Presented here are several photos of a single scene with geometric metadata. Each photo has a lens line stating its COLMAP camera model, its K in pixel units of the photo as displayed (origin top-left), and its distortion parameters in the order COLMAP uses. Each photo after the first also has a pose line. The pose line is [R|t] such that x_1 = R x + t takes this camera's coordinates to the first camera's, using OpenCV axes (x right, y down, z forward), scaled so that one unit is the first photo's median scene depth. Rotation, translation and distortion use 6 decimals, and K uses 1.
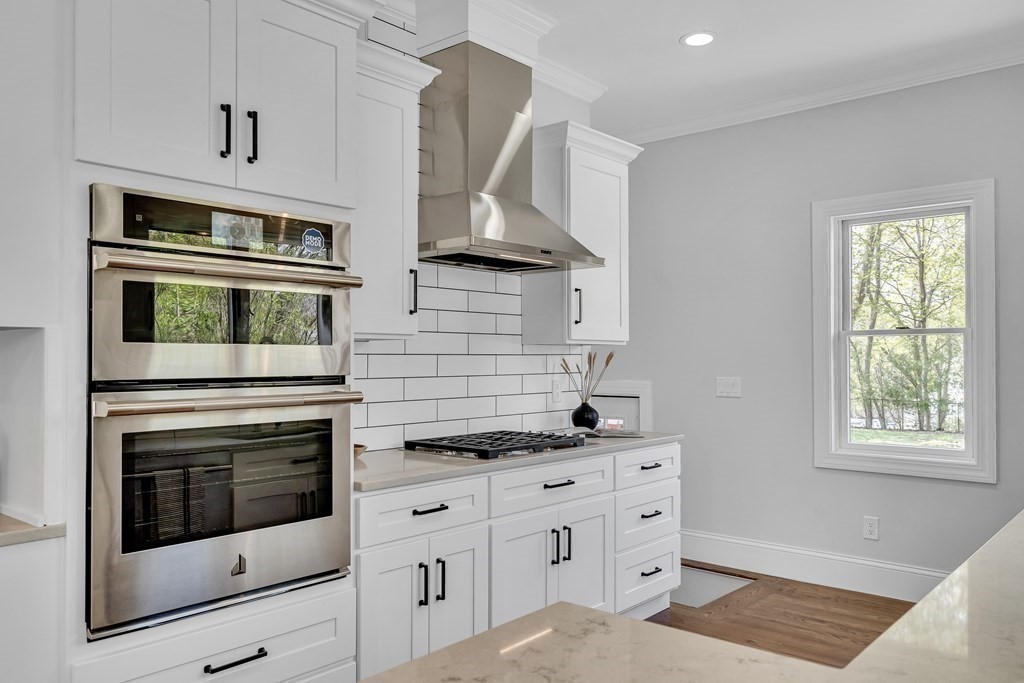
lens RADIAL K [[776.2, 0, 511.9], [0, 776.2, 354.4], [0, 0, 1]] dist [0.000497, 0.000768]
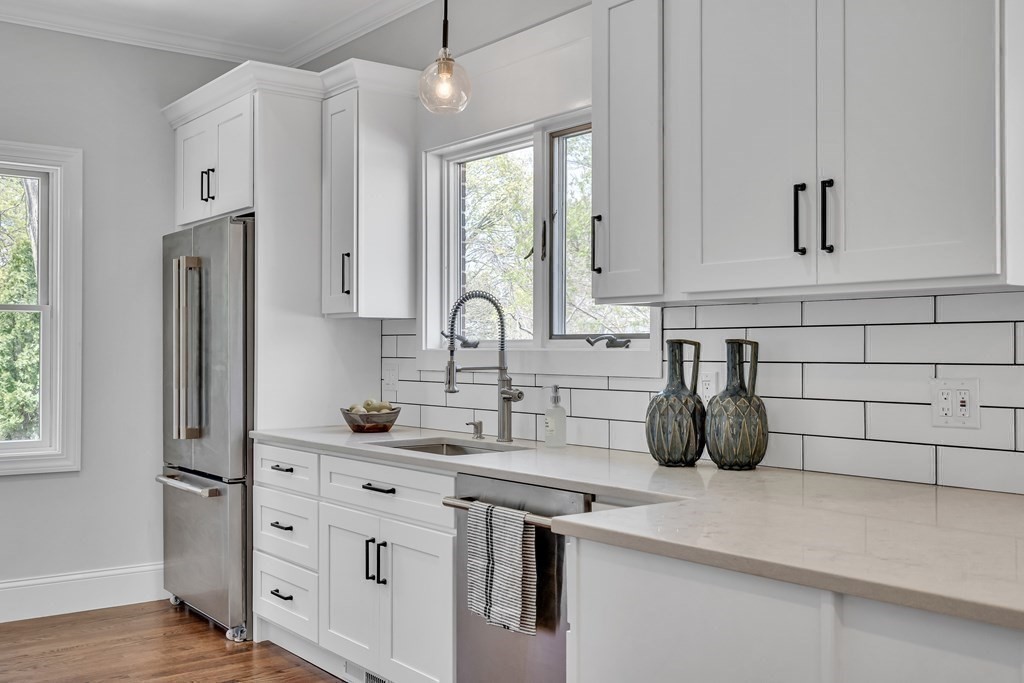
lens RADIAL K [[1017.8, 0, 512.0], [0, 1017.8, 341.5], [0, 0, 1]] dist [0.002200, 0.000329]
pose [[0.199104, 0.011912, 0.979906, -0.502324], [-0.009167, 0.999905, -0.010292, 0.016362], [-0.979935, -0.006933, 0.199194, 0.235162]]
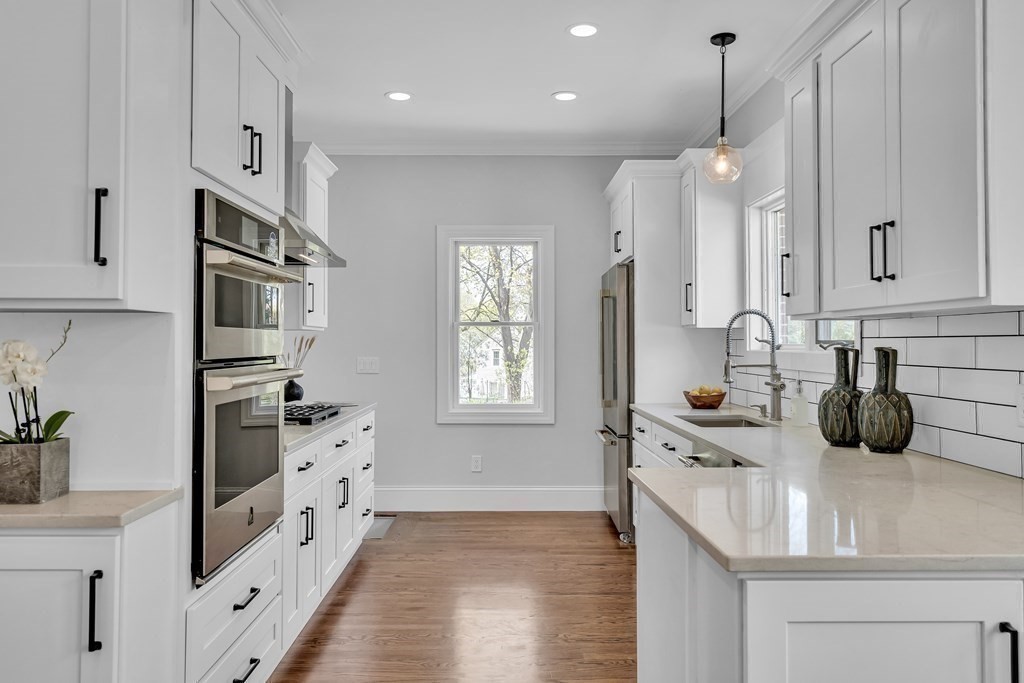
lens RADIAL K [[757.4, 0, 513.3], [0, 757.4, 329.2], [0, 0, 1]] dist [0.002362, 0.000684]
pose [[0.743529, 0.013771, 0.668562, -0.450941], [-0.005566, 0.999881, -0.014406, 0.000917], [-0.668681, 0.006990, 0.743517, -0.066792]]
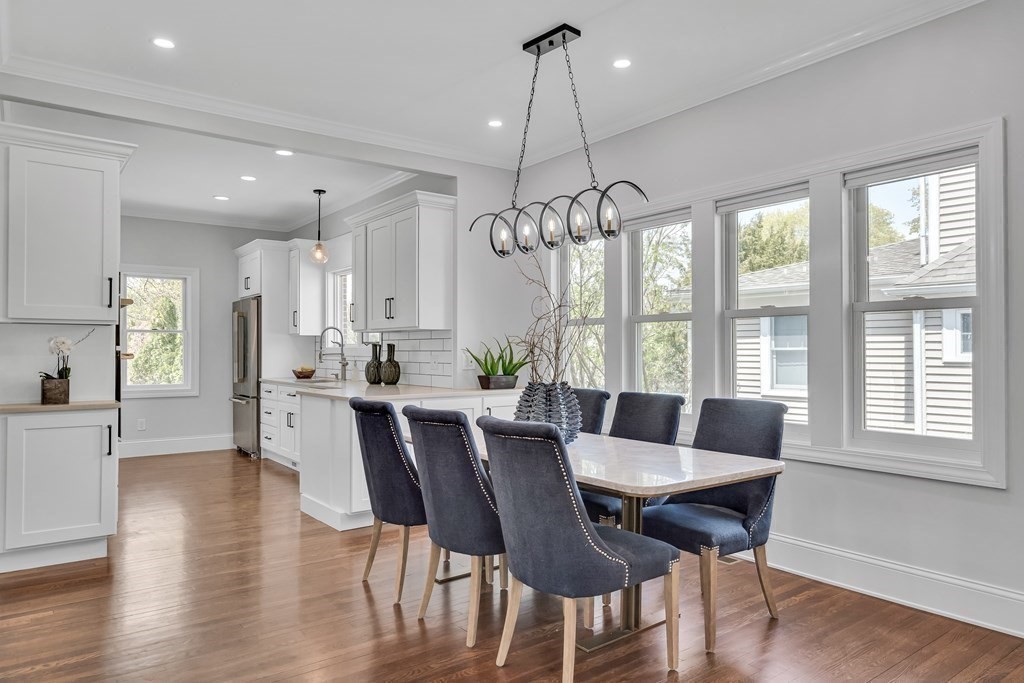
lens RADIAL K [[651.7, 0, 512.0], [0, 651.7, 341.5], [0, 0, 1]] dist [0.003674, 0.000876]
pose [[0.208357, 0.013712, 0.977957, -1.164997], [-0.006022, 0.999901, -0.012737, 0.018189], [-0.978034, -0.003235, 0.208419, -0.373635]]
